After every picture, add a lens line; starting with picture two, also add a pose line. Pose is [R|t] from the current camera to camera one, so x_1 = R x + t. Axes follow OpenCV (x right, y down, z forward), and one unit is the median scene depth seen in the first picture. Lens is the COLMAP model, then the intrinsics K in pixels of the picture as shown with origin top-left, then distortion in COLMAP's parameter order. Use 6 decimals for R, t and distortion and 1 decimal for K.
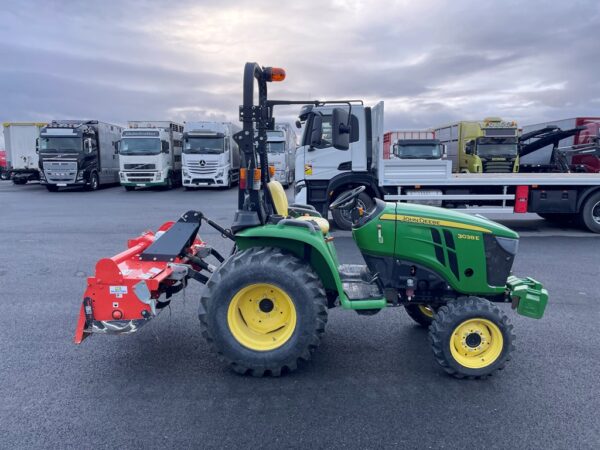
lens RADIAL K [[452.8, 0, 306.6], [0, 452.8, 223.5], [0, 0, 1]] dist [0.109404, -0.141907]
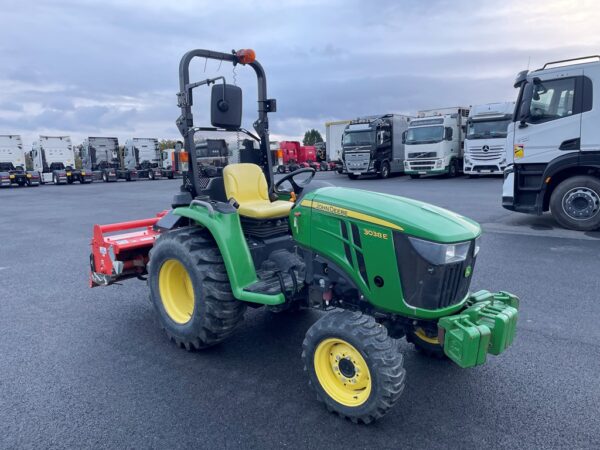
lens RADIAL K [[452.8, 0, 306.6], [0, 452.8, 223.5], [0, 0, 1]] dist [0.109404, -0.141907]
pose [[0.755052, 0.069697, -0.651950, 0.122354], [-0.054042, 0.997566, 0.044056, -0.002335], [0.653434, 0.001968, 0.756981, 0.059046]]
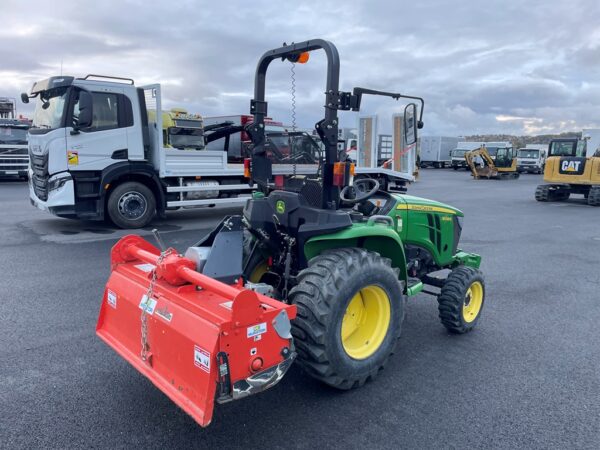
lens RADIAL K [[449.9, 0, 308.8], [0, 449.9, 228.6], [0, 0, 1]] dist [0.111669, -0.142456]
pose [[0.721949, -0.098746, 0.684864, -0.120482], [0.073629, 0.995108, 0.065862, -0.008370], [-0.688018, 0.002877, 0.725688, 0.061293]]
